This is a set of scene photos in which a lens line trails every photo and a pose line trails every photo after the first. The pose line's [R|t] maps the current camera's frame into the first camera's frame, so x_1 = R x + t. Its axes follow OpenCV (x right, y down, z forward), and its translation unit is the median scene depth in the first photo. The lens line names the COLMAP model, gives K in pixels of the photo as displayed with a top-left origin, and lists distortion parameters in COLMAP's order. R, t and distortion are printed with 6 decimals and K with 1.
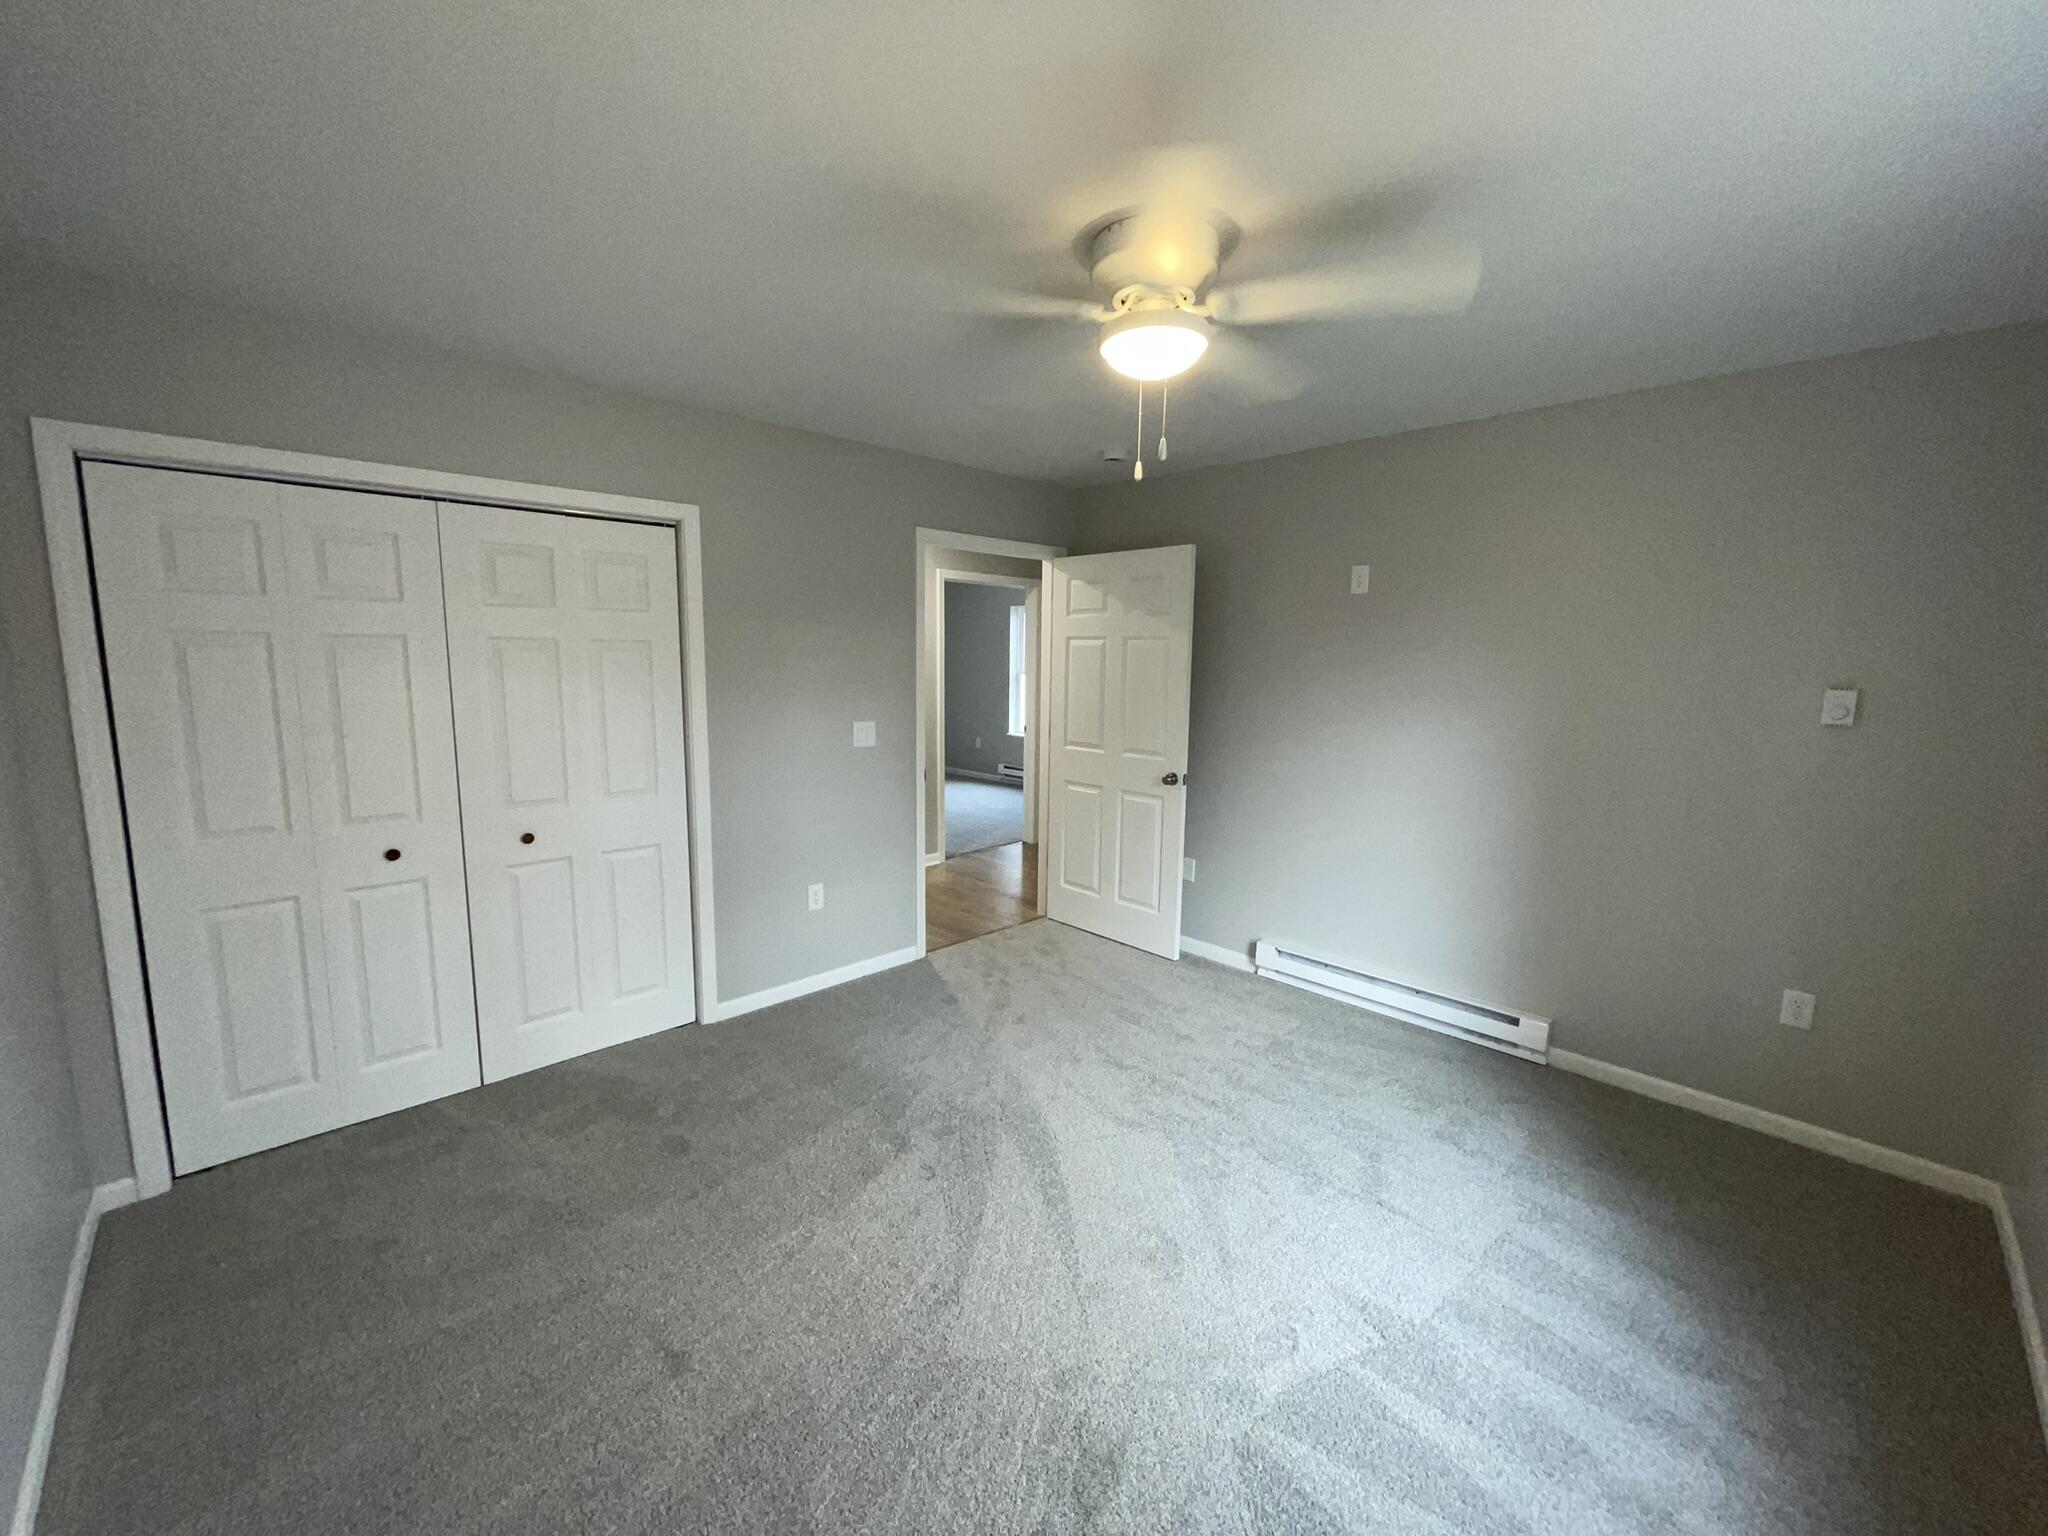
lens RADIAL K [[823.6, 0, 1026.6], [0, 823.6, 766.2], [0, 0, 1]] dist [0.000266, -0.000122]
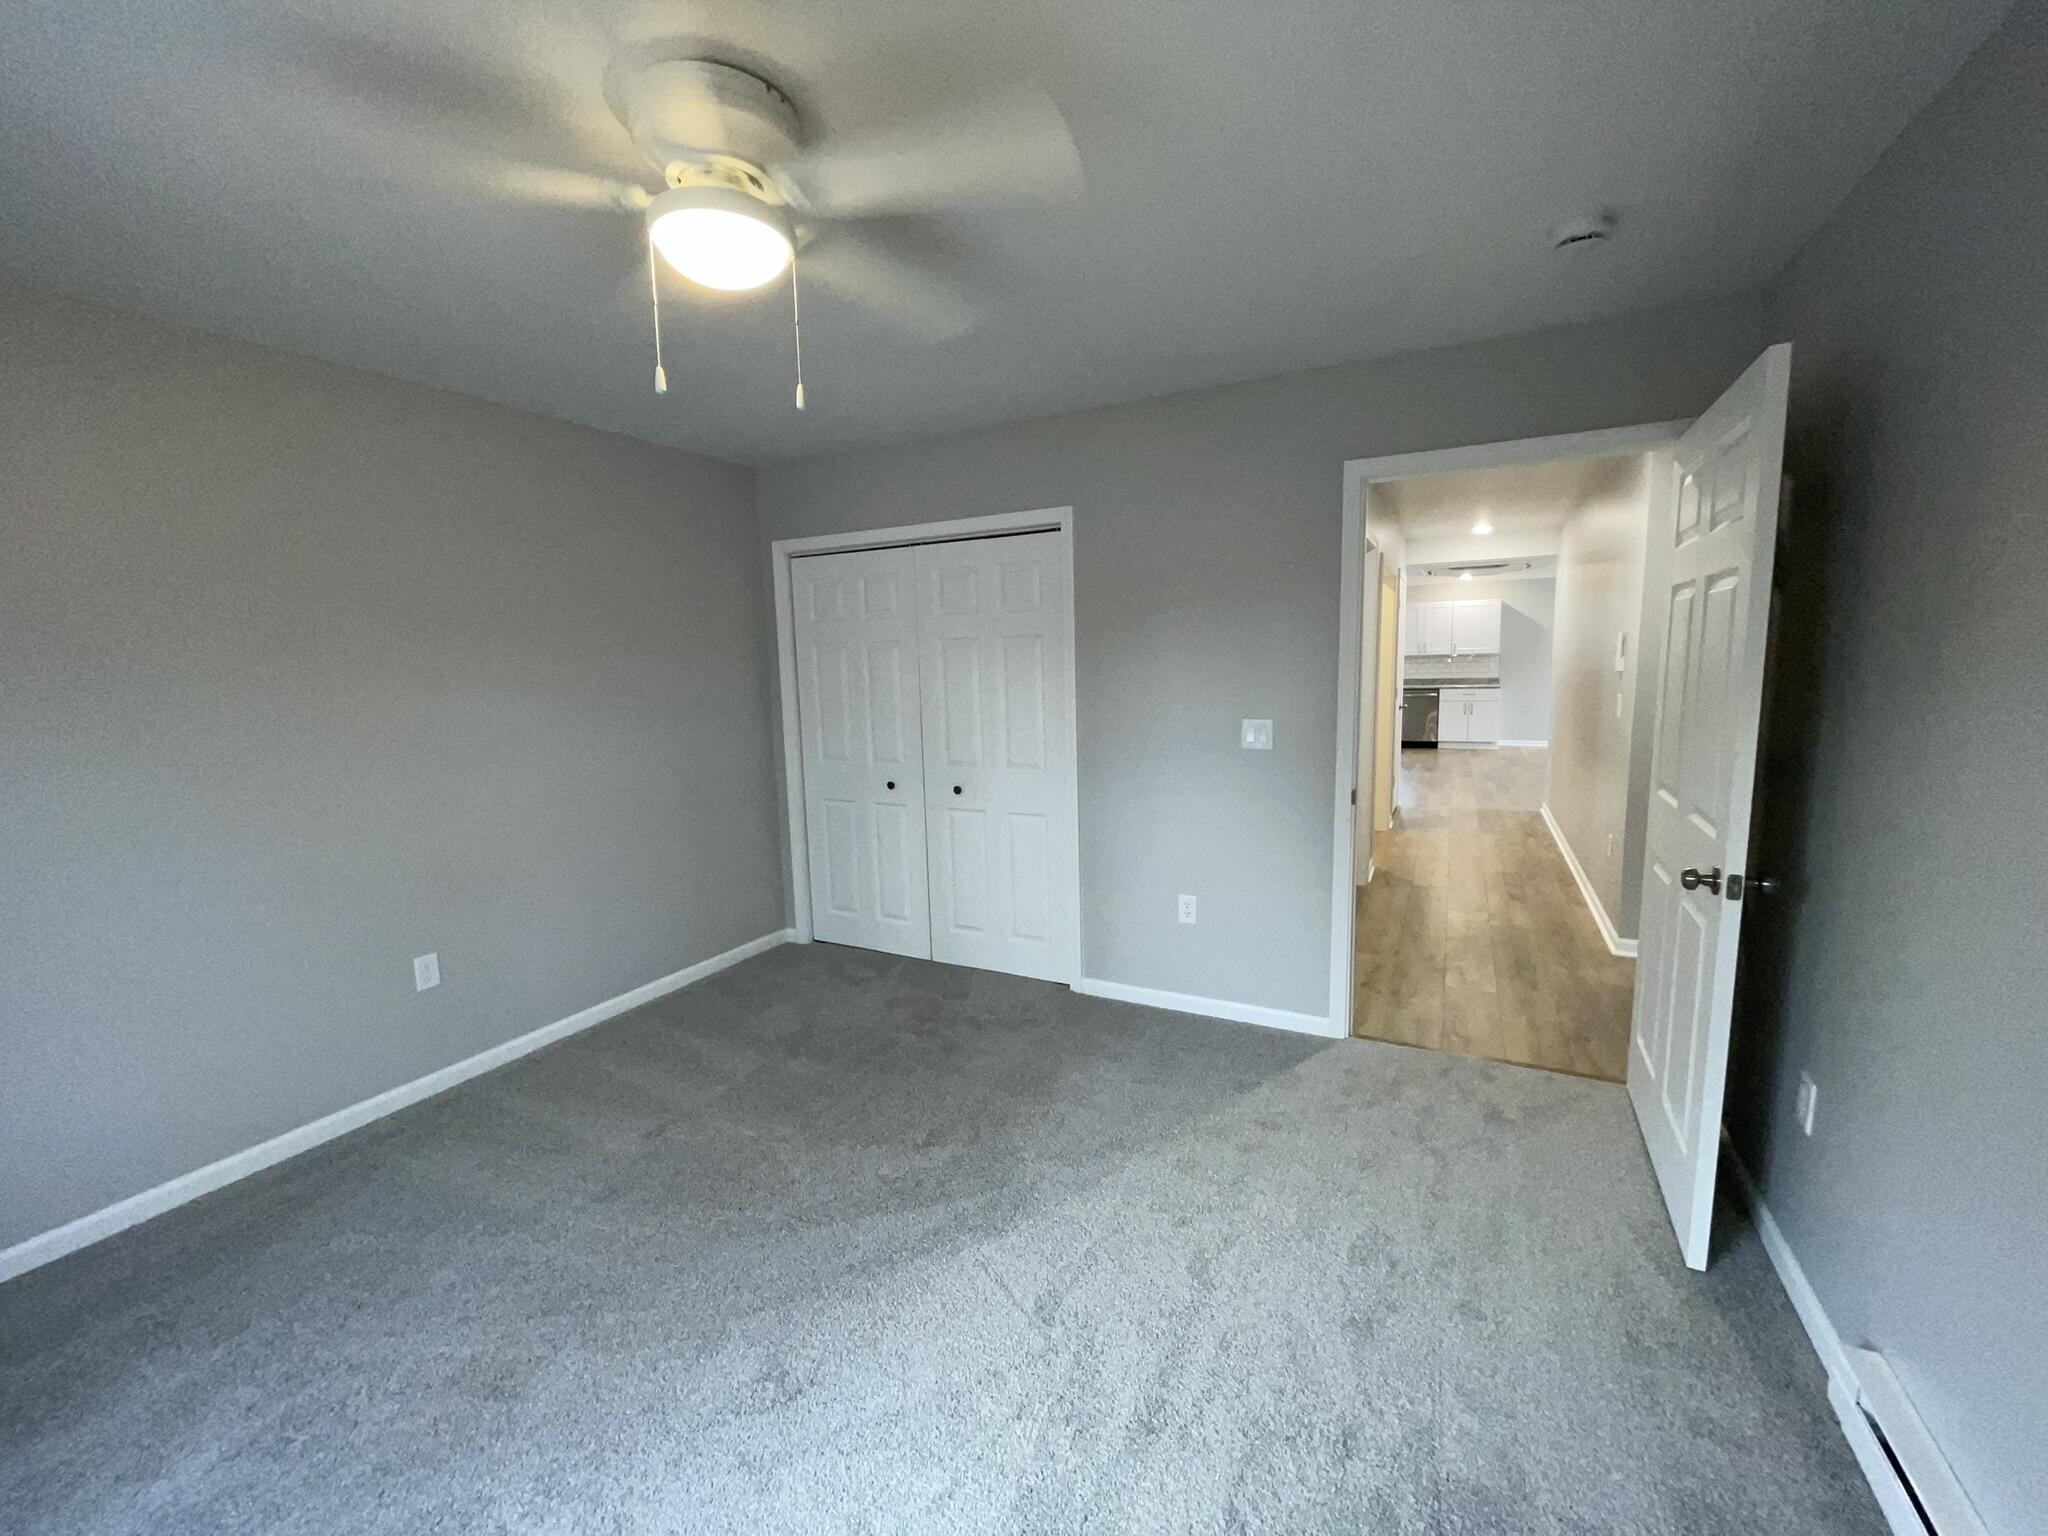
lens RADIAL K [[823.6, 0, 1026.6], [0, 823.6, 766.2], [0, 0, 1]] dist [0.000266, -0.000122]
pose [[0.313834, 0.106391, -0.943499, 0.560154], [-0.096006, 0.992165, 0.079945, -0.055689], [0.944612, 0.065492, 0.321589, 0.566655]]
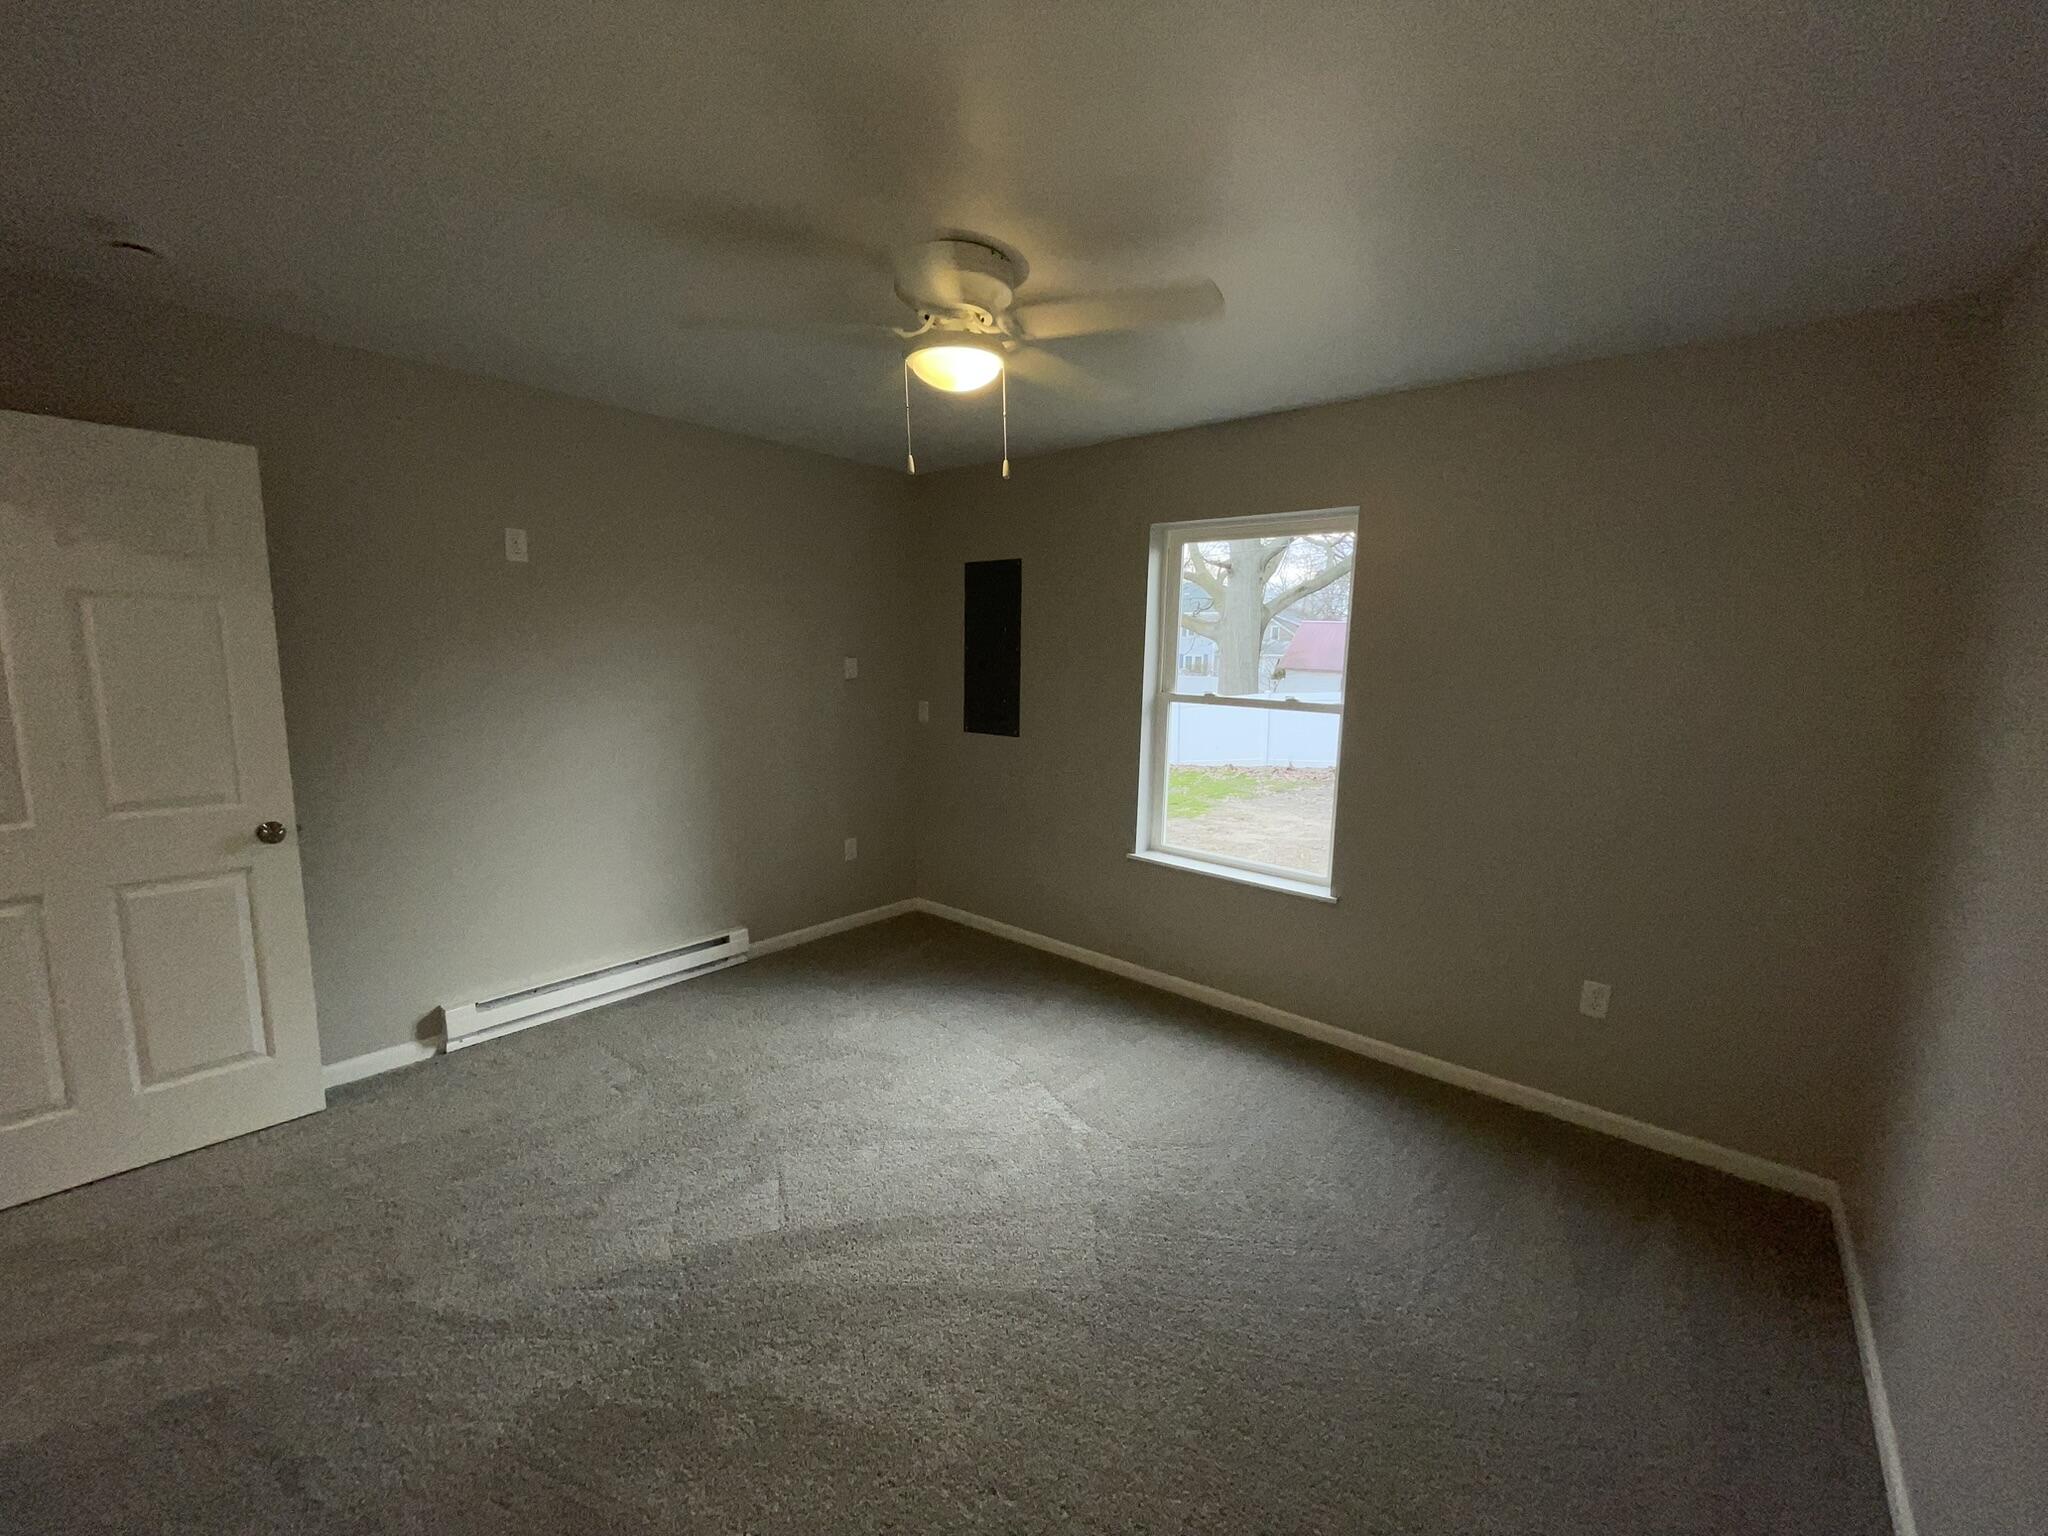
lens RADIAL K [[823.6, 0, 1026.6], [0, 823.6, 766.2], [0, 0, 1]] dist [0.000266, -0.000122]
pose [[-0.090543, -0.158531, 0.983194, -0.539296], [0.111035, 0.979486, 0.168159, -0.084782], [-0.989683, 0.124395, -0.071083, 0.560785]]
